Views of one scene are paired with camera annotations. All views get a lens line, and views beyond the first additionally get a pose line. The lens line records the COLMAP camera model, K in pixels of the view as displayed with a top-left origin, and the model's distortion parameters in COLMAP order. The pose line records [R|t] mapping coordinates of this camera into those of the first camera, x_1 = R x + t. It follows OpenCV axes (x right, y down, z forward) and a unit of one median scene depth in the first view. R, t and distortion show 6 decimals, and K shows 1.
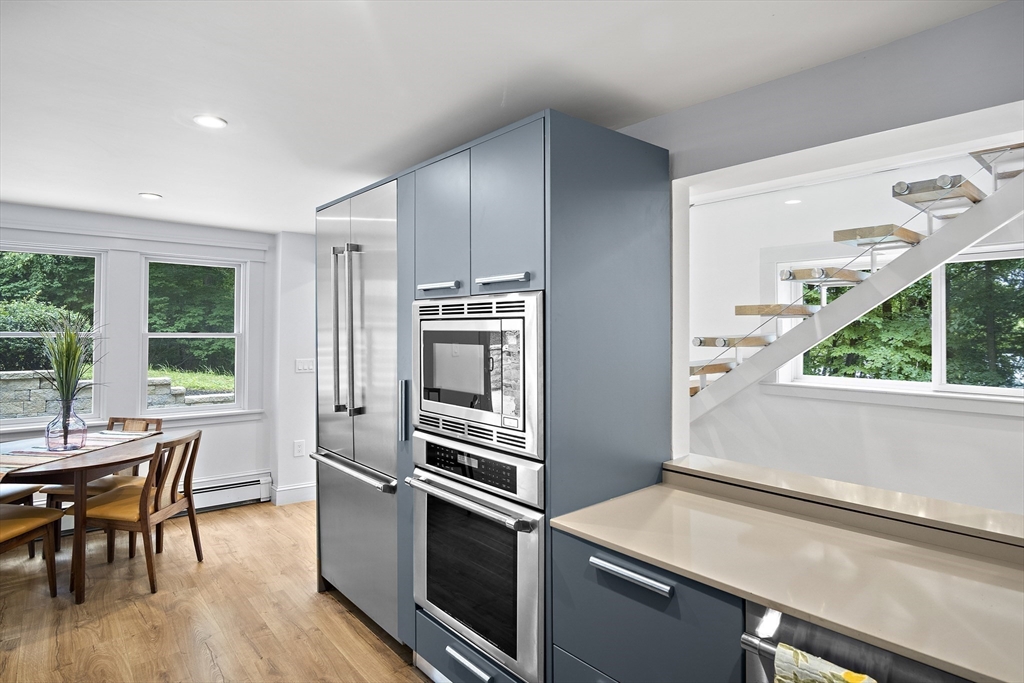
lens RADIAL K [[551.2, 0, 509.6], [0, 551.2, 332.0], [0, 0, 1]] dist [-0.025020, 0.001886]
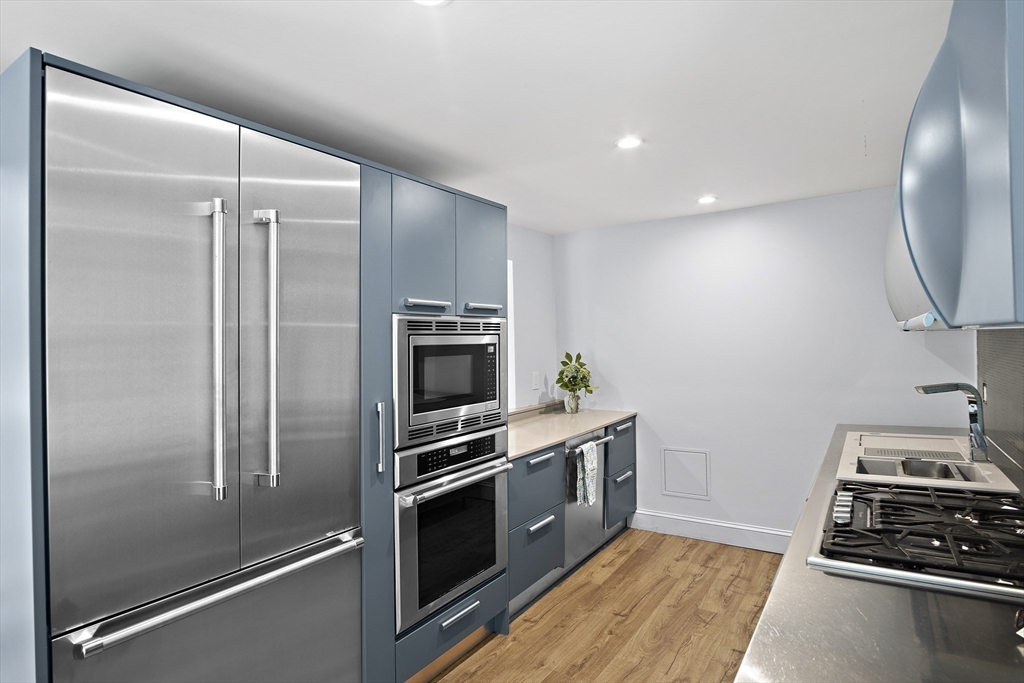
lens RADIAL K [[551.2, 0, 509.6], [0, 551.2, 332.0], [0, 0, 1]] dist [-0.025020, 0.001886]
pose [[-0.268026, -0.011193, 0.963347, -1.233109], [-0.007892, 0.999924, 0.009422, -0.040114], [-0.963379, -0.005078, -0.268094, 1.170255]]
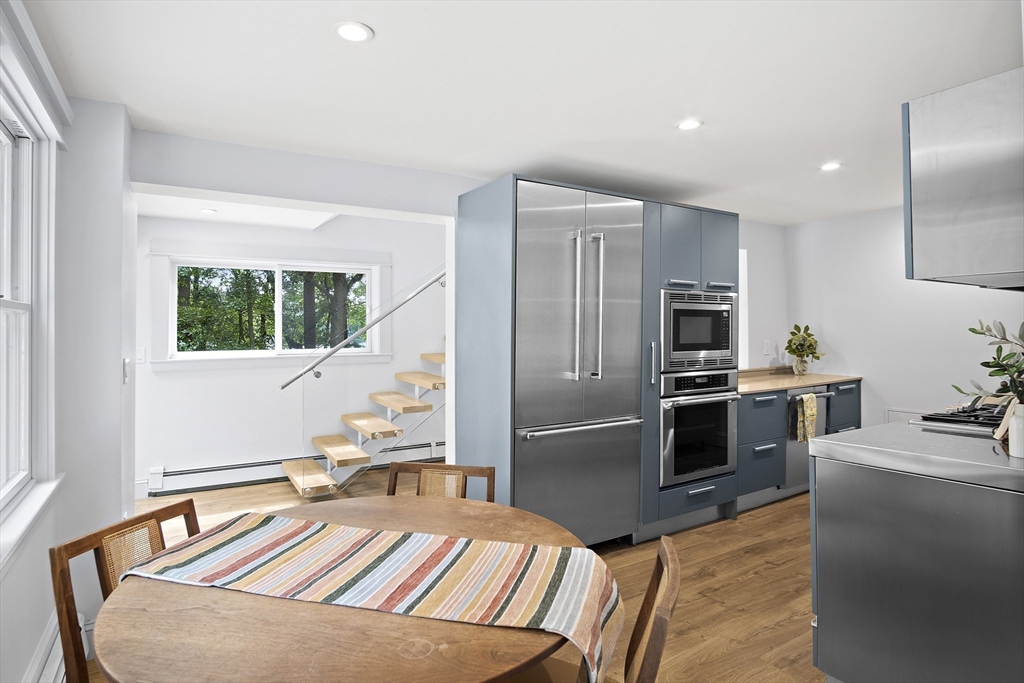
lens RADIAL K [[551.2, 0, 509.6], [0, 551.2, 332.0], [0, 0, 1]] dist [-0.025020, 0.001886]
pose [[0.150162, -0.031902, 0.988147, -1.915621], [-0.008773, 0.999397, 0.033599, 0.016172], [-0.988622, -0.013715, 0.149792, 1.307779]]
